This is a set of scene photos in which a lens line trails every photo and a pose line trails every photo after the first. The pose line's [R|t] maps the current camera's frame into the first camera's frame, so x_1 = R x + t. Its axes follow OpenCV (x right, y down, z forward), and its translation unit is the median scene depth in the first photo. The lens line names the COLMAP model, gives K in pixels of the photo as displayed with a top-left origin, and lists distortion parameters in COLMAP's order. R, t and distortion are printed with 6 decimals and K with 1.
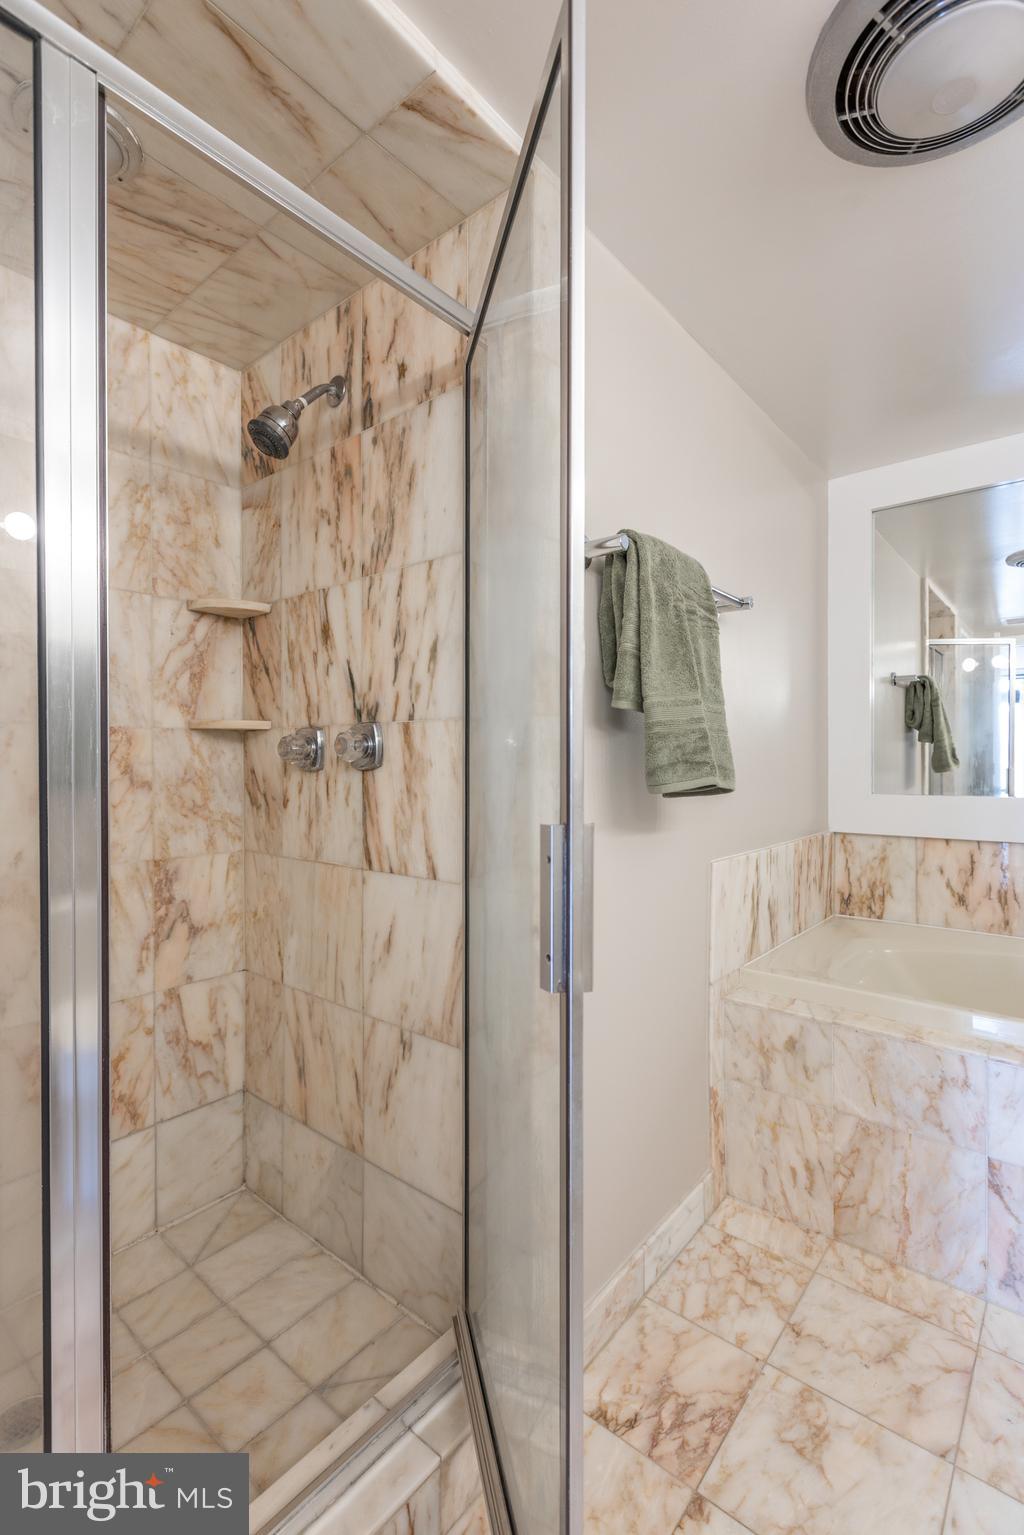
lens RADIAL K [[708.1, 0, 522.0], [0, 708.1, 761.4], [0, 0, 1]] dist [0.000484, -0.000554]
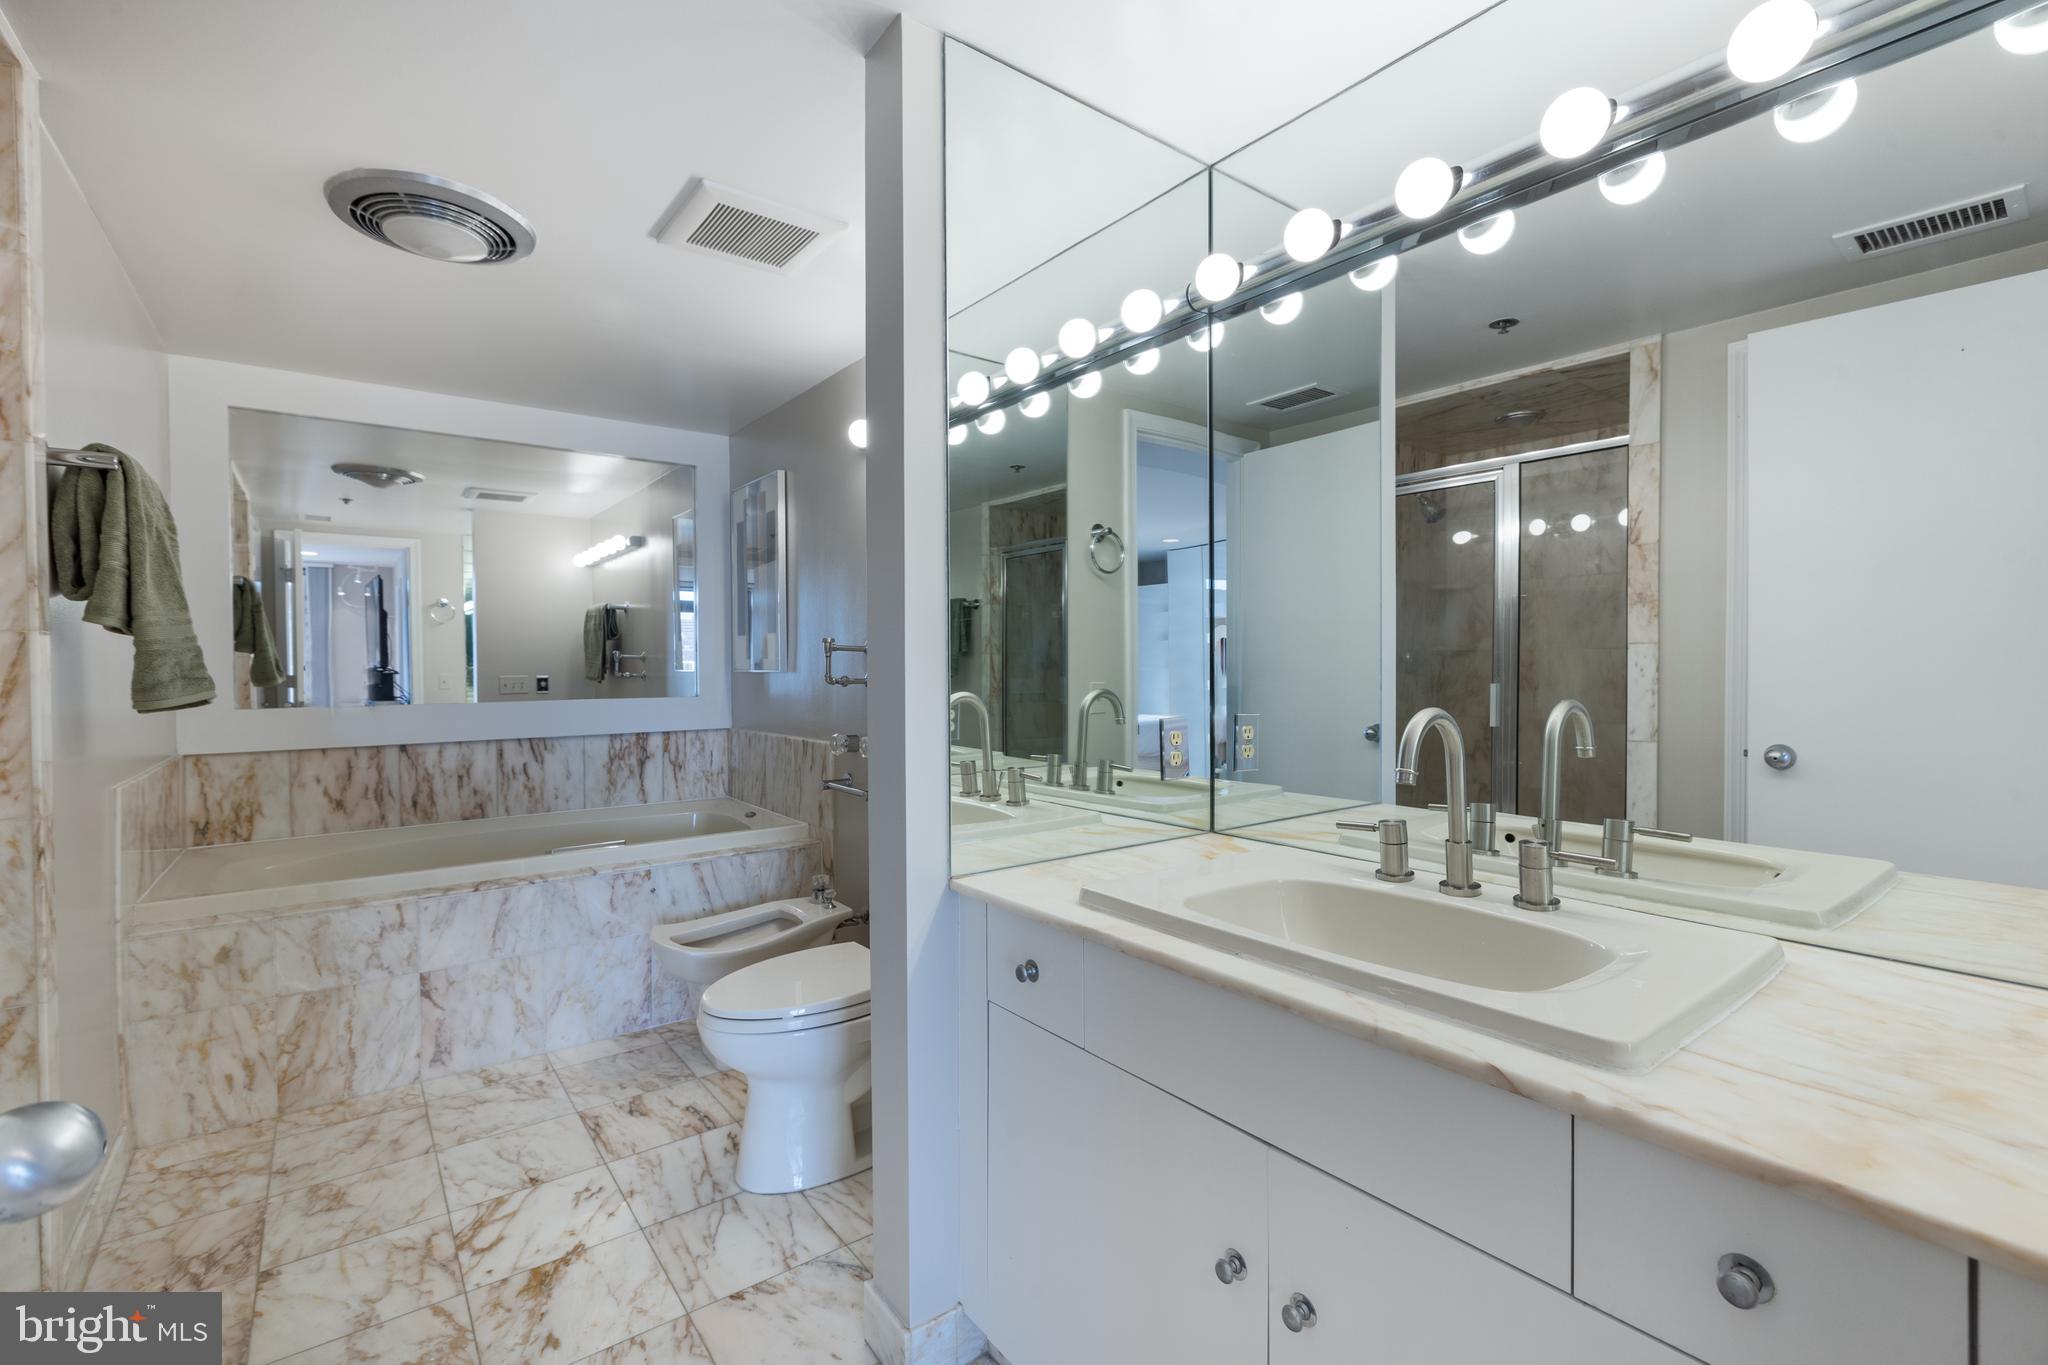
lens RADIAL K [[944.8, 0, 1036.5], [0, 944.8, 676.8], [0, 0, 1]] dist [0.000484, -0.000554]
pose [[0.237110, -0.014779, 0.971370, -0.680769], [0.008834, 0.999876, 0.013056, -0.006577], [-0.971443, 0.005485, 0.237211, -0.474260]]
